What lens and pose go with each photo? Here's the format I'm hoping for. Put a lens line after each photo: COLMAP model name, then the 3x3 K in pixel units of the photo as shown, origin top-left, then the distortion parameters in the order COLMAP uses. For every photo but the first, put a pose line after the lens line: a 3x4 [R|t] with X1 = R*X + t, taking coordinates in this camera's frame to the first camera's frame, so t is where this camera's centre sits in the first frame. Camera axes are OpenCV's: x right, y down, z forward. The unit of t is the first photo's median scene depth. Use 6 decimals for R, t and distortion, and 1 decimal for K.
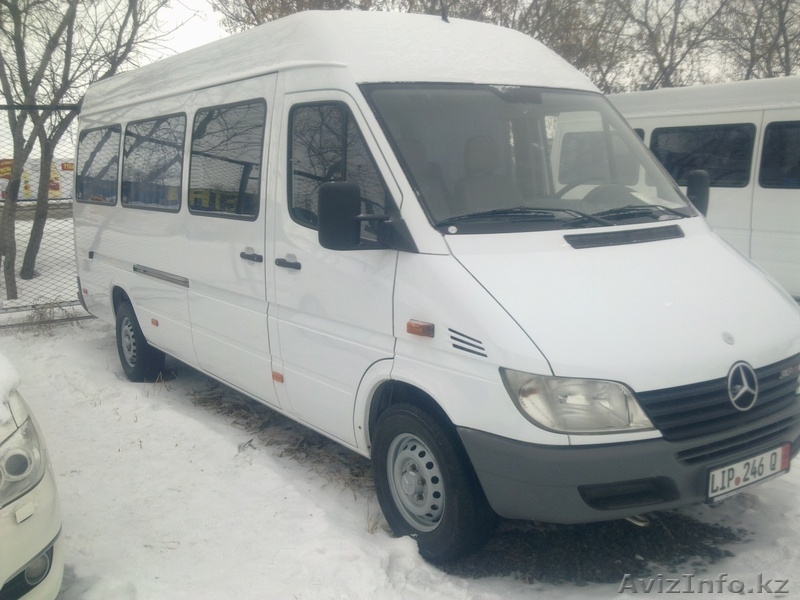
lens RADIAL K [[851.3, 0, 400.0], [0, 851.3, 300.0], [0, 0, 1]] dist [-0.000515, -0.008661]
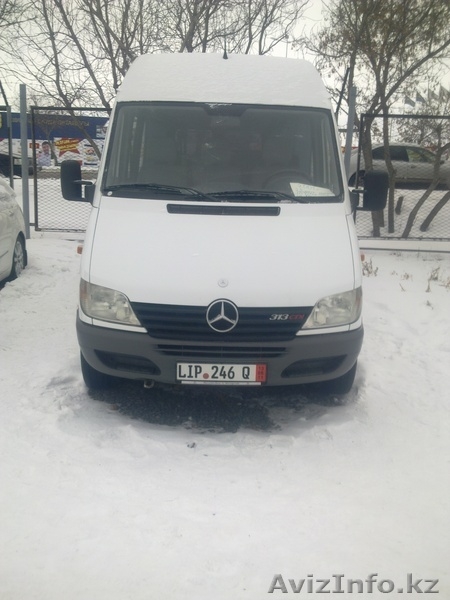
lens RADIAL K [[655.3, 0, 225.0], [0, 655.3, 300.0], [0, 0, 1]] dist [0.004926, -0.000340]
pose [[0.834610, 0.173249, -0.522888, 1.006107], [-0.137154, 0.984716, 0.107348, -0.048901], [0.533494, -0.017878, 0.845615, 0.039346]]
